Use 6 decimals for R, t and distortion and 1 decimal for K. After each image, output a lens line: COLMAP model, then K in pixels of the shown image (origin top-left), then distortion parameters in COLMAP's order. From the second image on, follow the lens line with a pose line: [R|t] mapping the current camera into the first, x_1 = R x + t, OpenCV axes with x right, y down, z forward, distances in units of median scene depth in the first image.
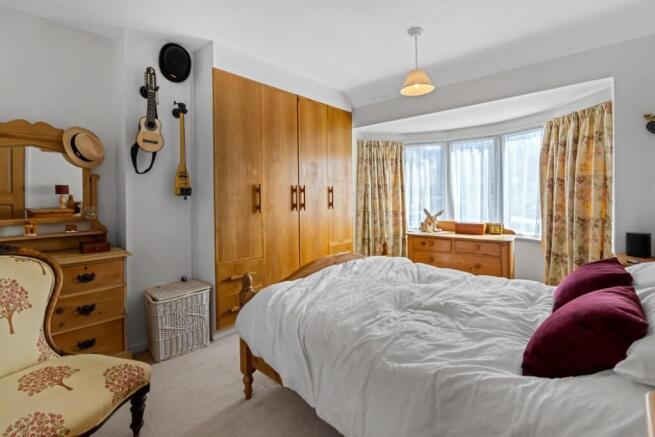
lens RADIAL K [[300.3, 0, 322.9], [0, 300.3, 202.6], [0, 0, 1]] dist [-0.000961, -0.000907]
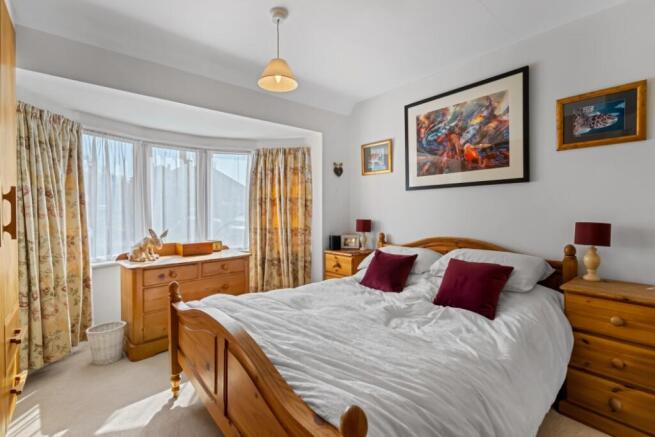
lens RADIAL K [[300.3, 0, 327.5], [0, 300.3, 214.0], [0, 0, 1]] dist [-0.000961, -0.000907]
pose [[0.141584, -0.001129, 0.989926, -0.348395], [0.018495, 0.999828, -0.001505, -0.007136], [-0.989753, 0.018522, 0.141580, 0.517452]]
